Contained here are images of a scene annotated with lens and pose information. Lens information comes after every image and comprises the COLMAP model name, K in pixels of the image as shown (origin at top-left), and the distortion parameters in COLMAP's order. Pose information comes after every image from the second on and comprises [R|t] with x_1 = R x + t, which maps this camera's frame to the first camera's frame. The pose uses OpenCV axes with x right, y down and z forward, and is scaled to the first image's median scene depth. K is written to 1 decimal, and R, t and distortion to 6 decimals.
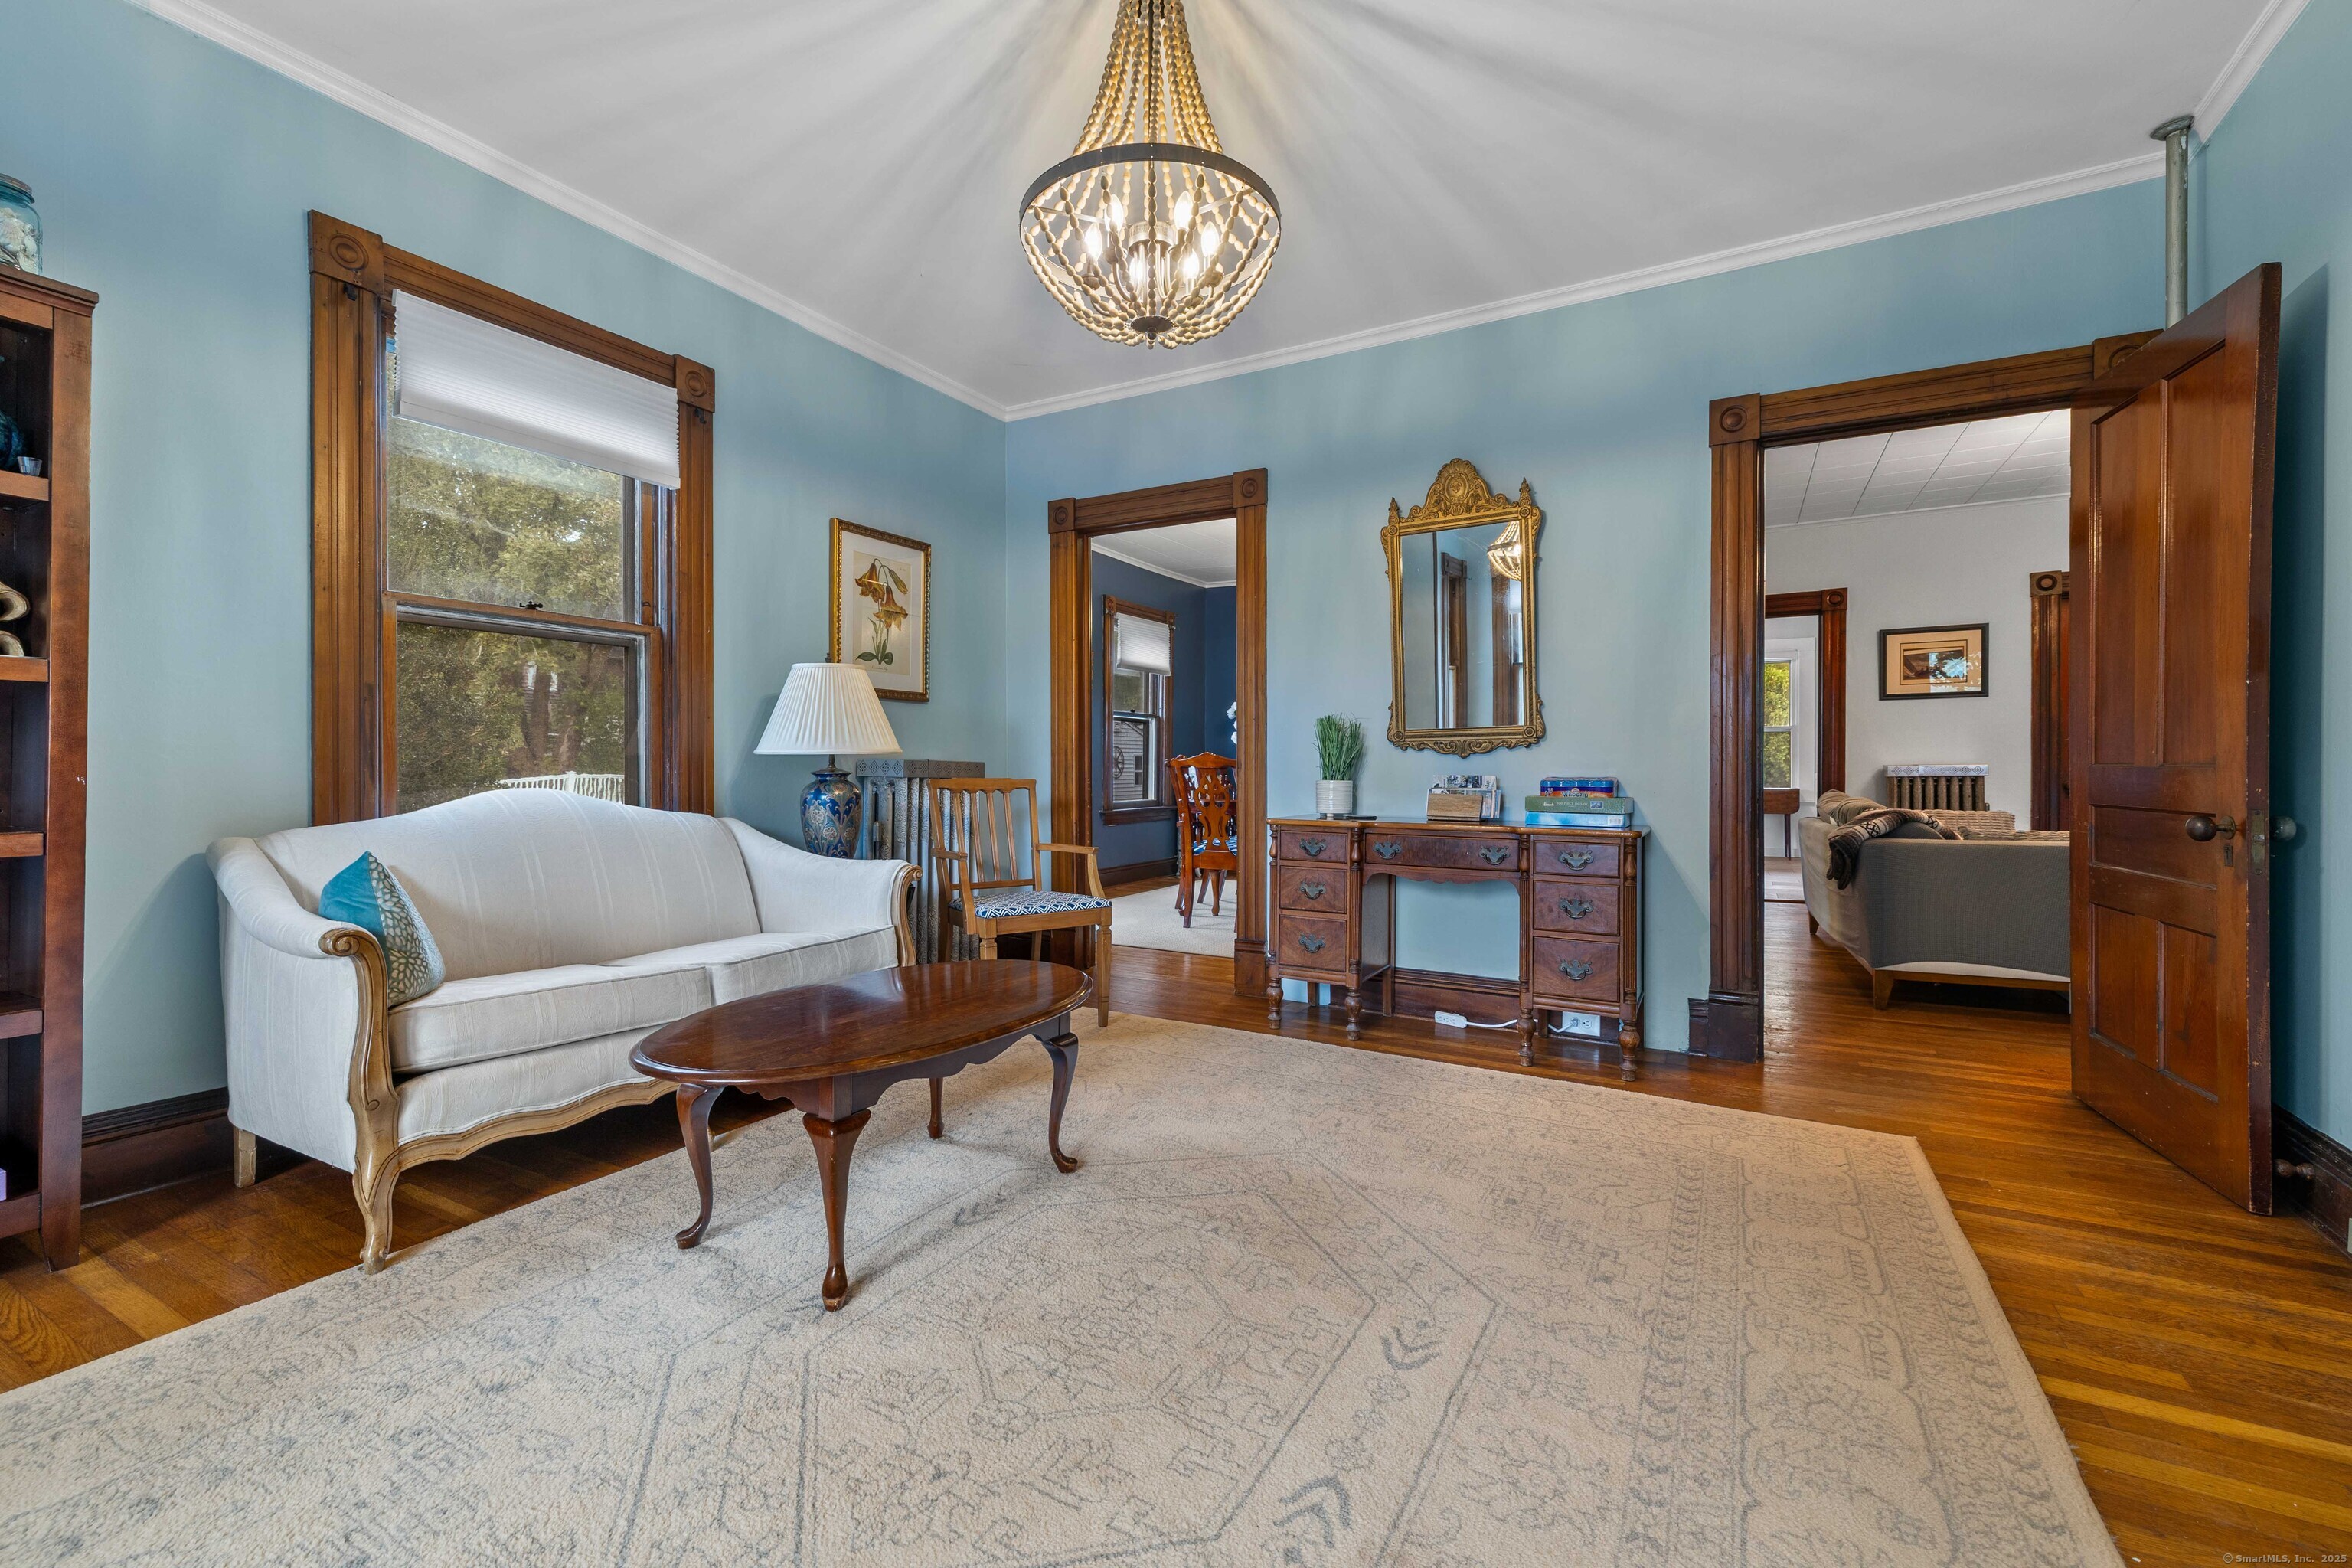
lens RADIAL K [[1003.0, 0, 1176.0], [0, 1003.0, 784.0], [0, 0, 1]] dist [0.002377, 0.000165]
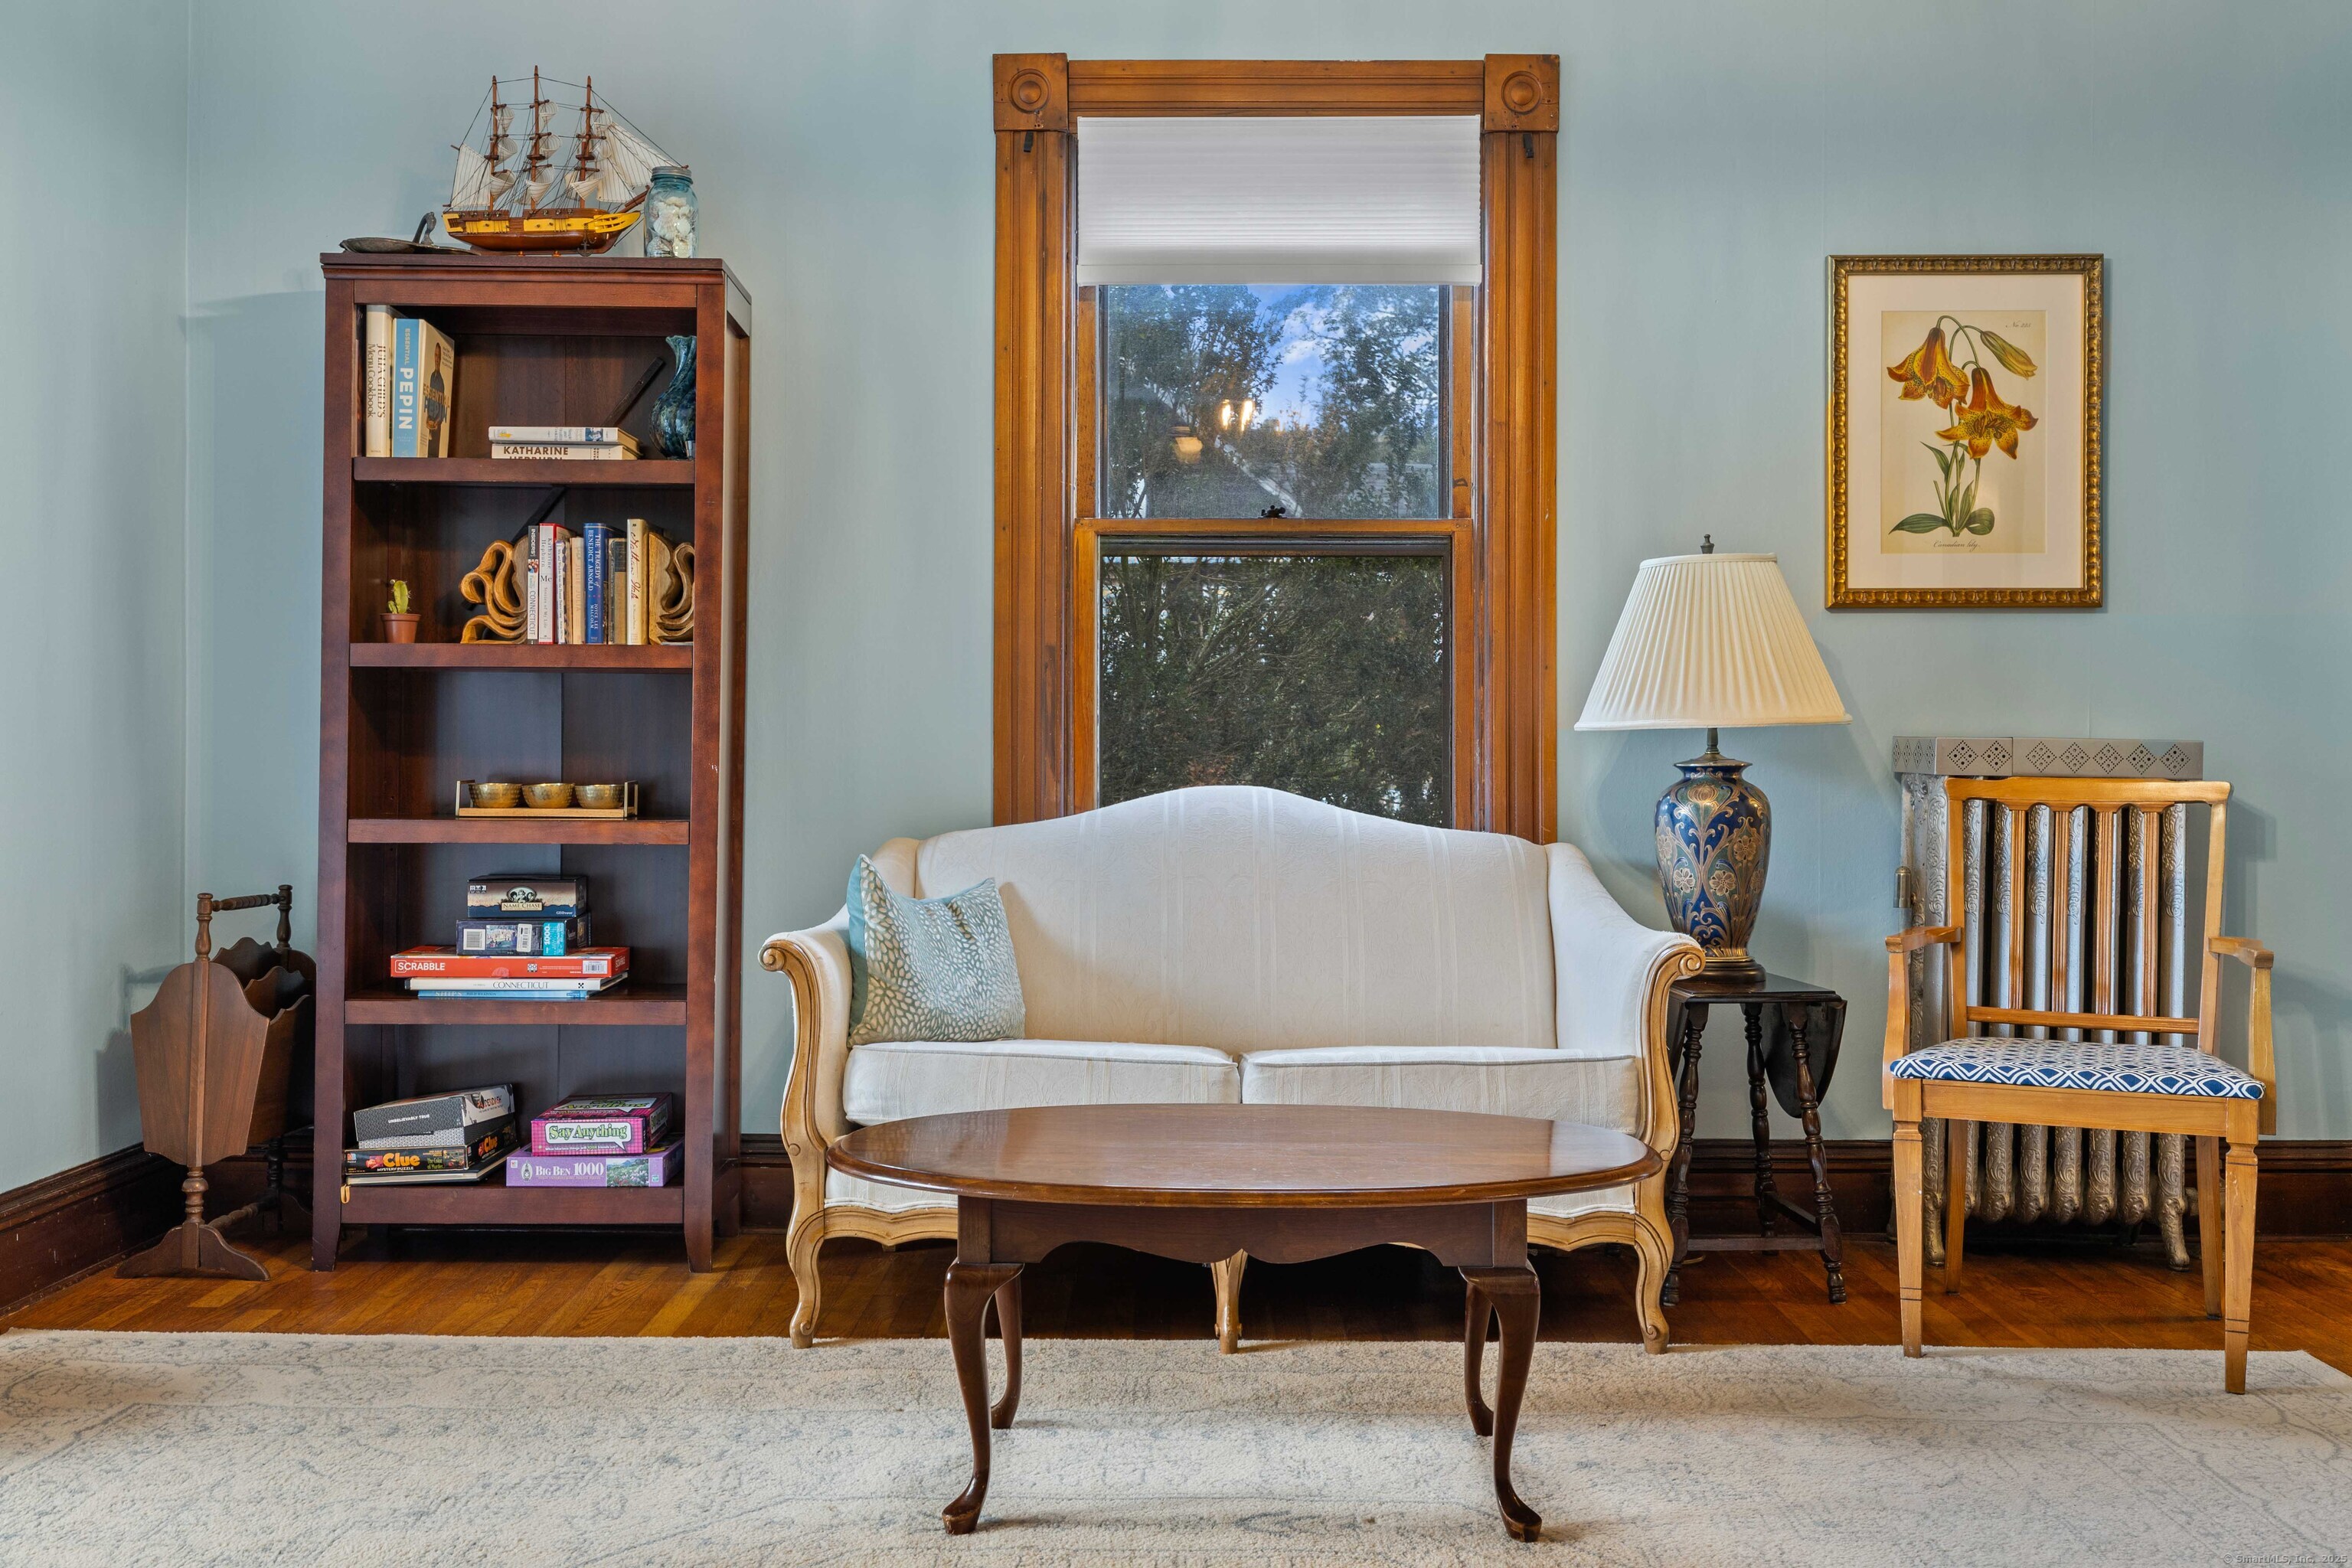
lens RADIAL K [[2318.6, 0, 1176.0], [0, 2318.6, 784.0], [0, 0, 1]] dist [0.003729, 0.008750]
pose [[0.471870, 0.009614, -0.881616, 0.615025], [-0.013718, 0.999900, 0.003561, -0.001633], [0.881561, 0.010414, 0.471954, 0.197906]]
